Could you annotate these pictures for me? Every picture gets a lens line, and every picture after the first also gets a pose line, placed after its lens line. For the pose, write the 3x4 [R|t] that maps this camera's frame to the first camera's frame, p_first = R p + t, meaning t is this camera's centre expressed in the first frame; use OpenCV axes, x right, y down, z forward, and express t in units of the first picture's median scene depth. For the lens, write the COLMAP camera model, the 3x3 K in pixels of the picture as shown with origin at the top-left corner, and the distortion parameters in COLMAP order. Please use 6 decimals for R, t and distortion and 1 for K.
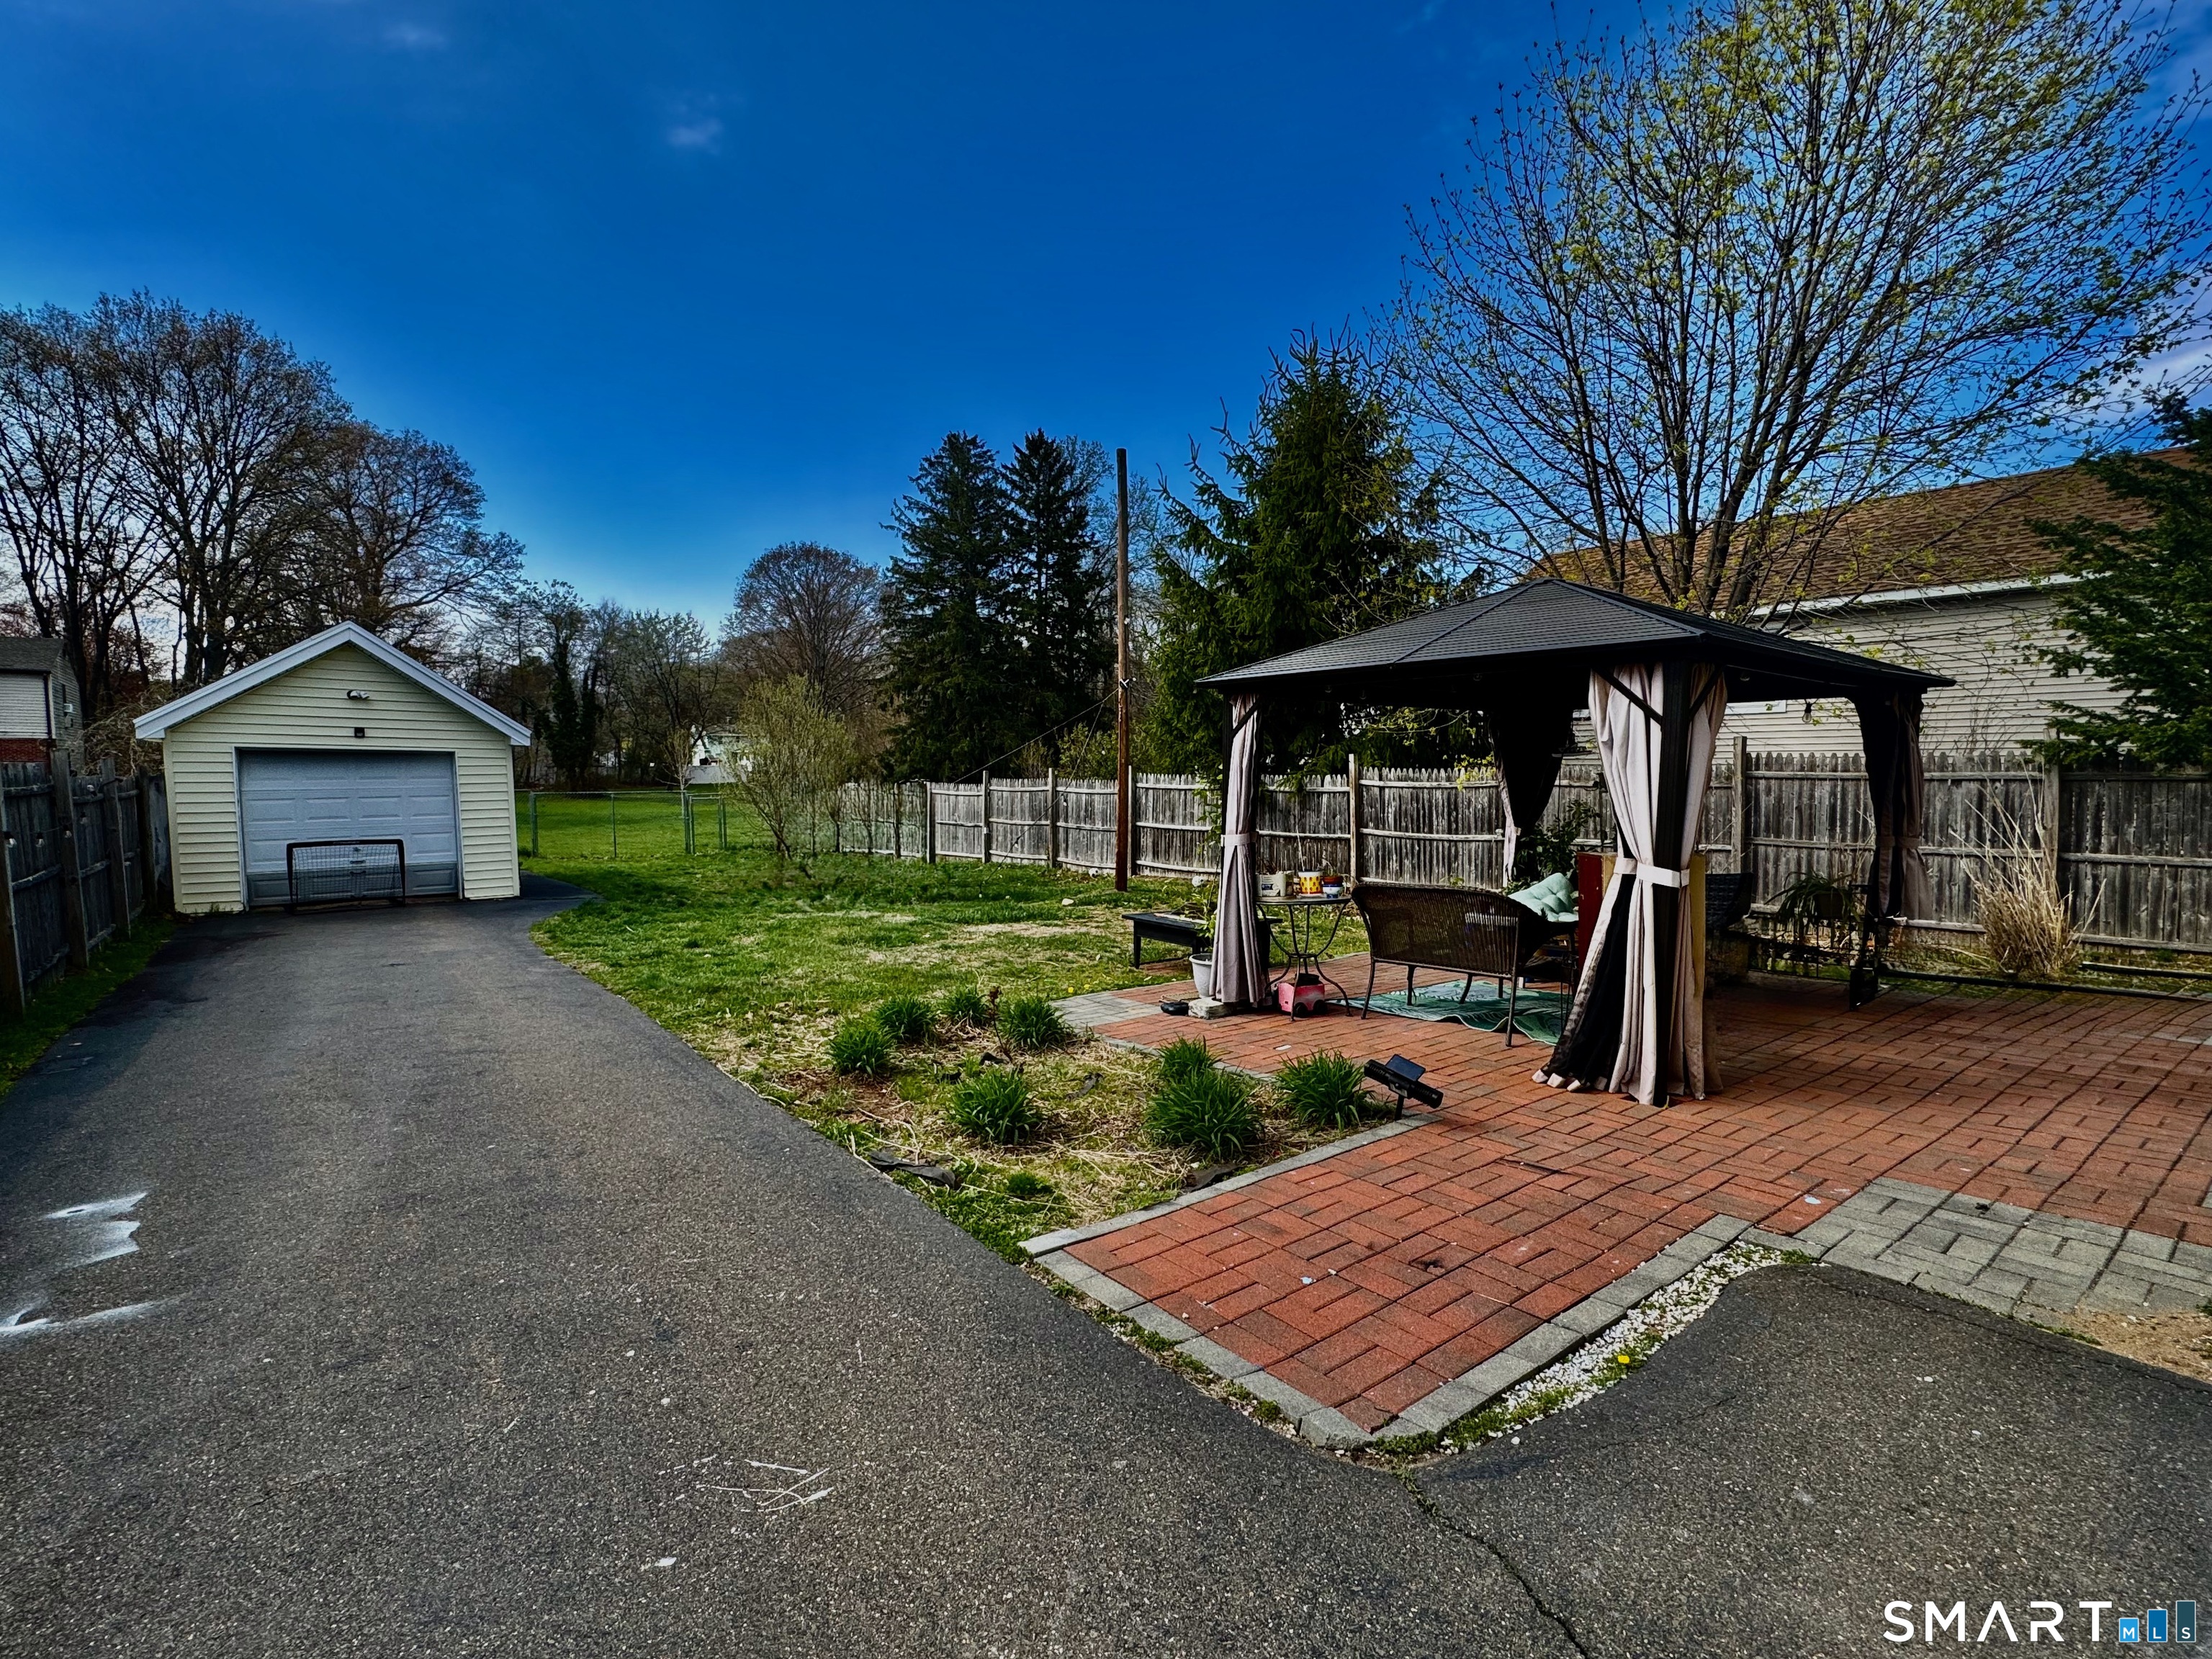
lens RADIAL K [[1032.2, 0, 1108.8], [0, 1032.2, 835.8], [0, 0, 1]] dist [0.001816, 0.000281]
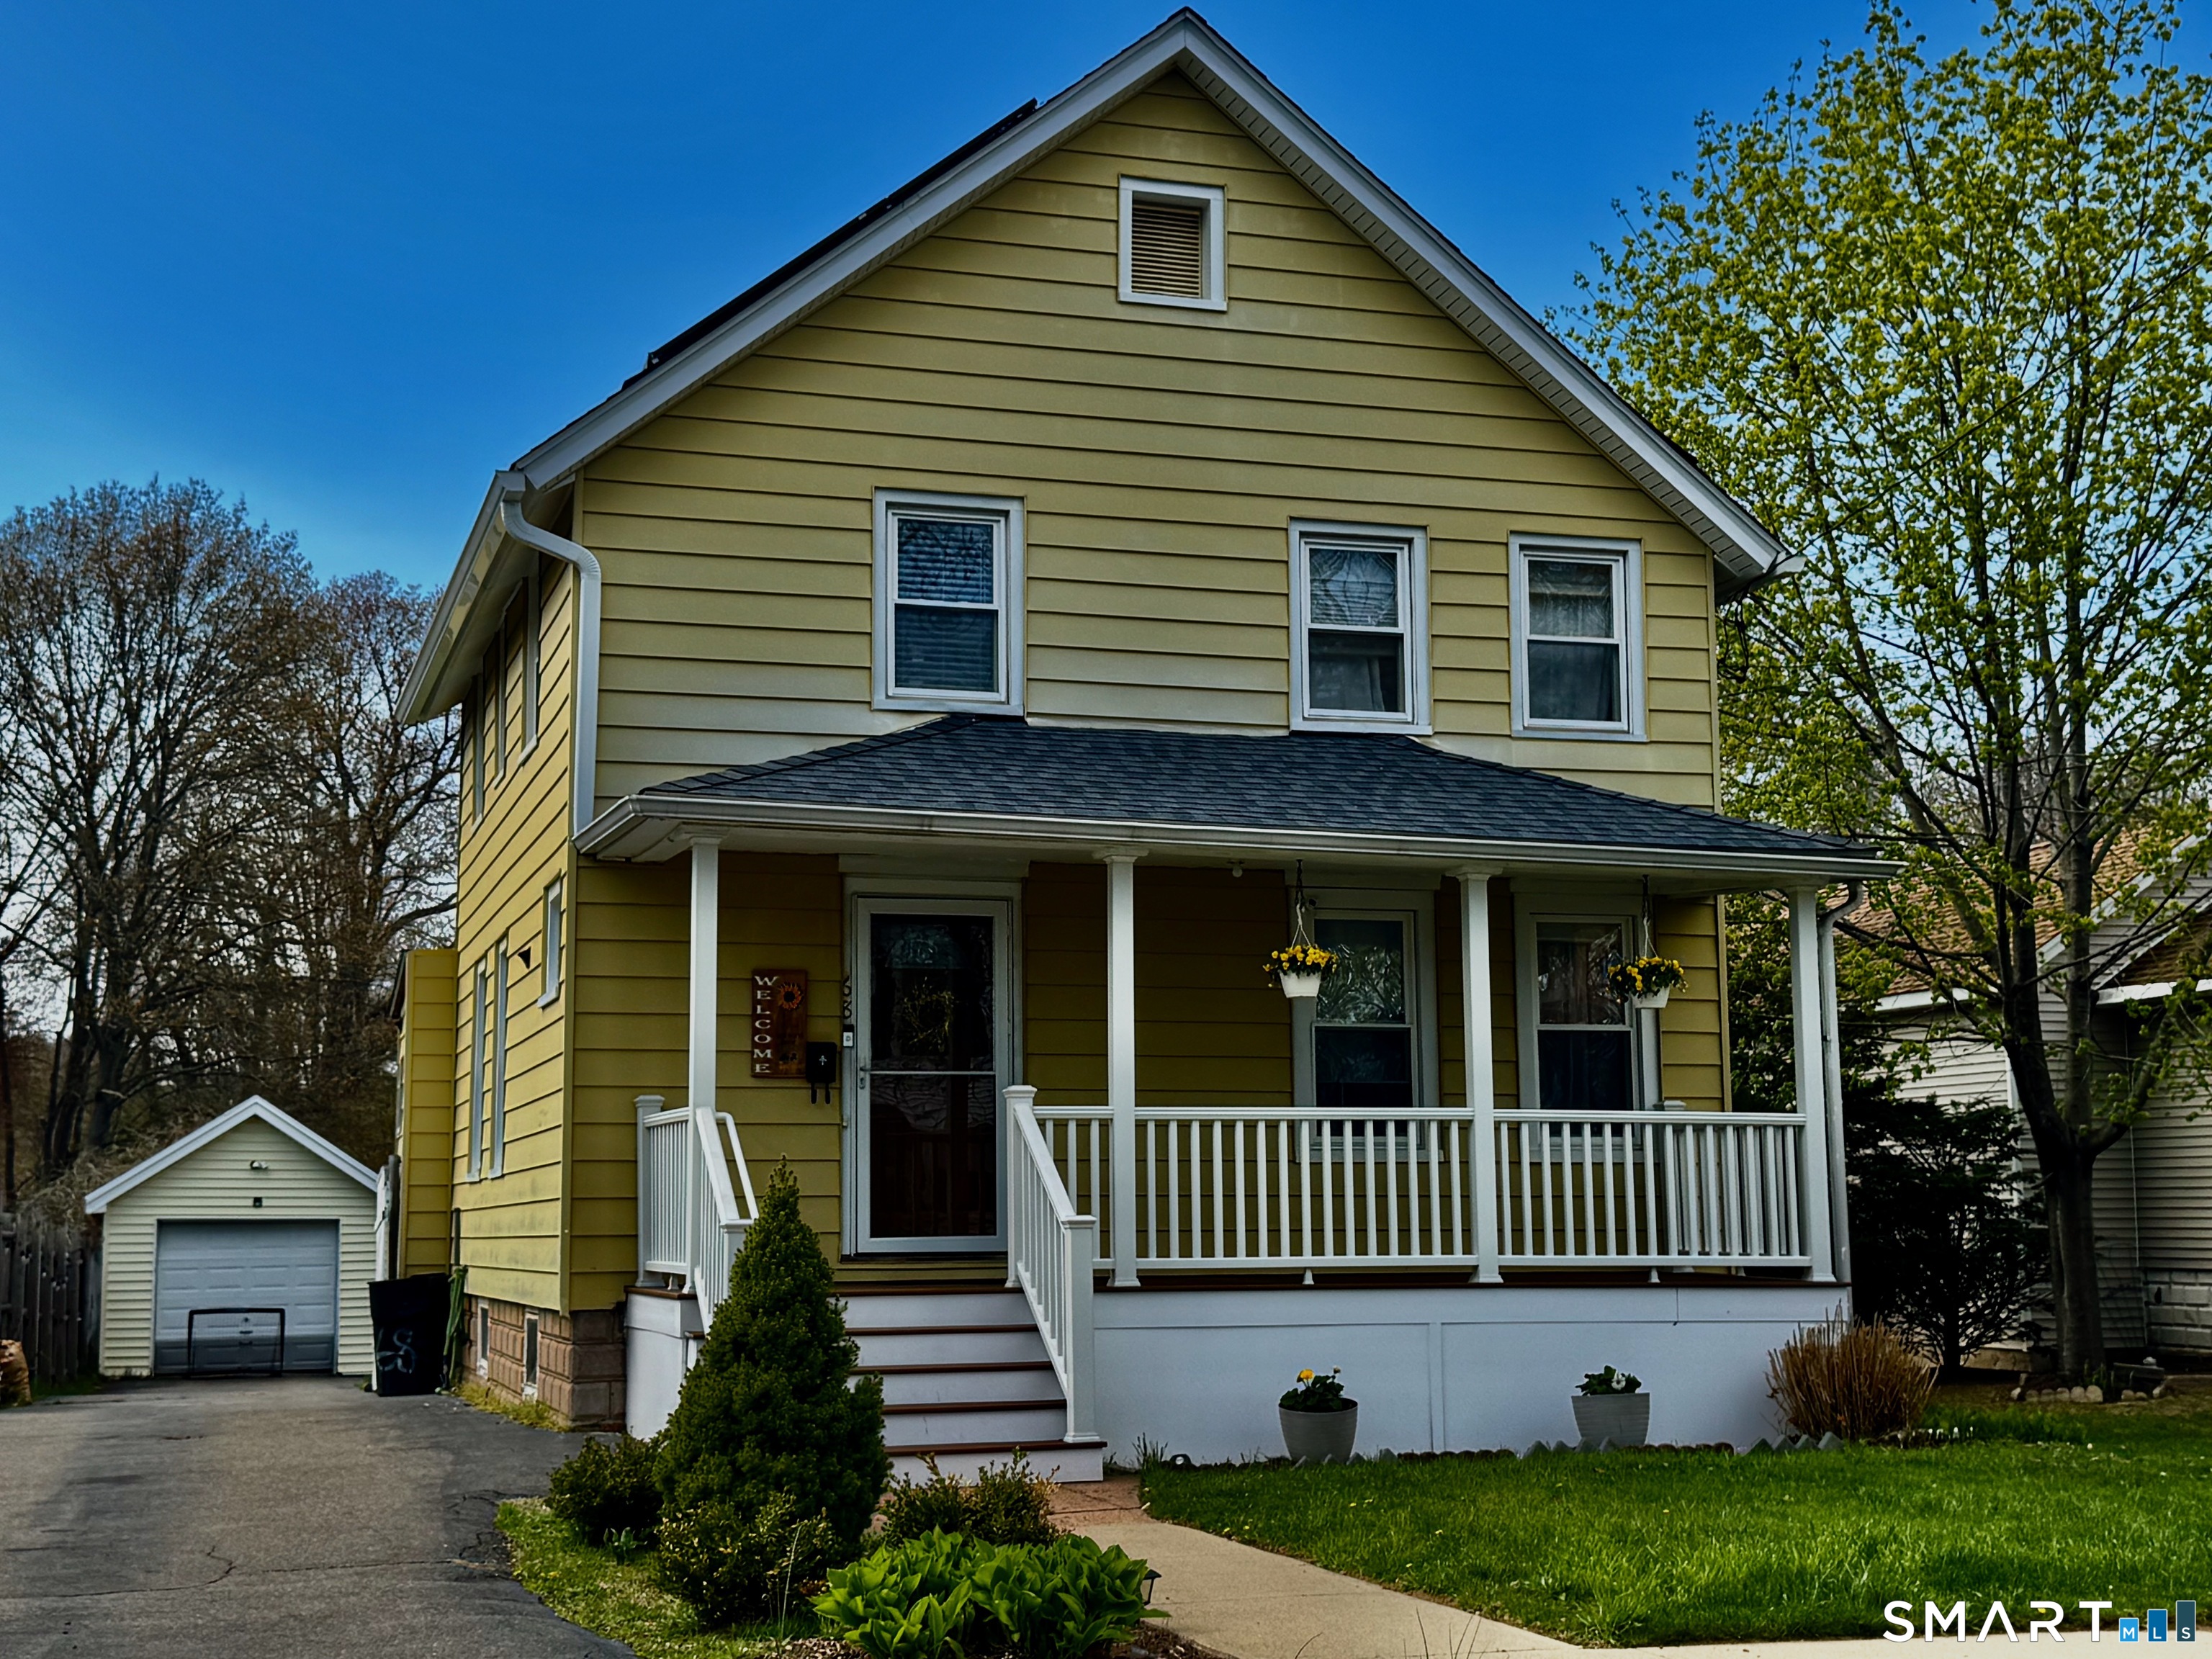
lens RADIAL K [[2943.4, 0, 1106.1], [0, 2943.4, 826.7], [0, 0, 1]] dist [0.075721, 0.000000]
pose [[0.929680, -0.058261, -0.363732, 1.080453], [-0.016464, 0.979855, -0.199031, 0.100337], [0.368001, 0.191023, 0.909992, -1.351883]]
